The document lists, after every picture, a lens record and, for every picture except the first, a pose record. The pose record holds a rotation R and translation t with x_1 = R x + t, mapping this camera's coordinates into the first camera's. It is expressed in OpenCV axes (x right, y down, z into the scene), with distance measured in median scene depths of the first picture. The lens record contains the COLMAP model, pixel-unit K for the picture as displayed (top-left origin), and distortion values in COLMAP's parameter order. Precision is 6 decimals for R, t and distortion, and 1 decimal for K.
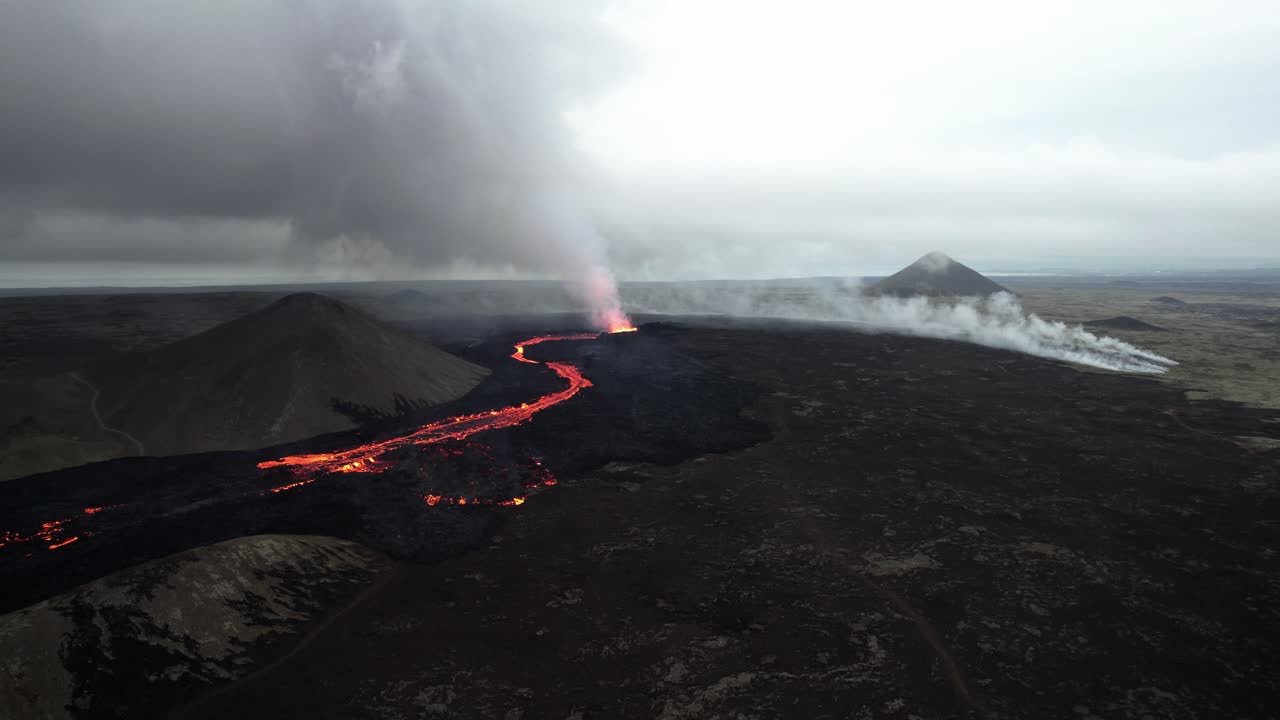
lens RADIAL K [[860.9, 0, 640.0], [0, 860.9, 360.0], [0, 0, 1]] dist [-0.101497, 0.103327]
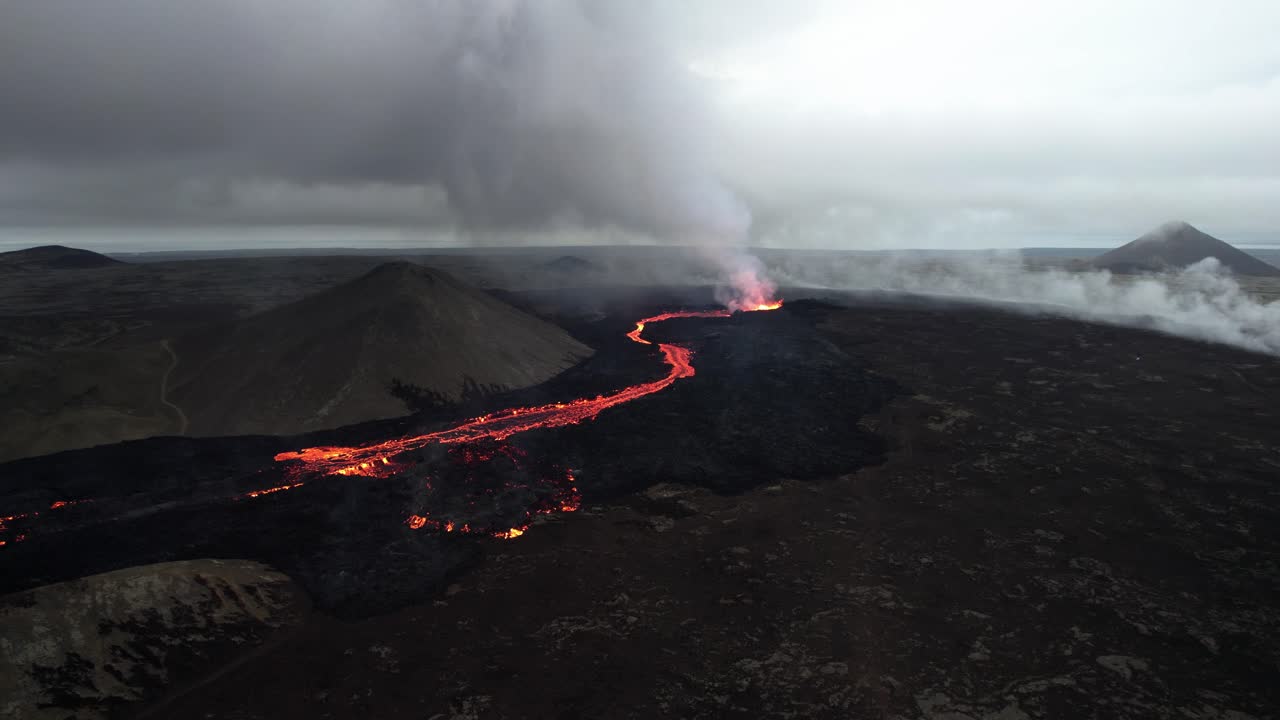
lens RADIAL K [[860.9, 0, 640.0], [0, 860.9, 360.0], [0, 0, 1]] dist [-0.101497, 0.103327]
pose [[0.970778, 0.041699, -0.236331, 0.120307], [-0.032431, 0.998550, 0.042969, -0.026441], [0.237780, -0.034049, 0.970722, 0.208561]]
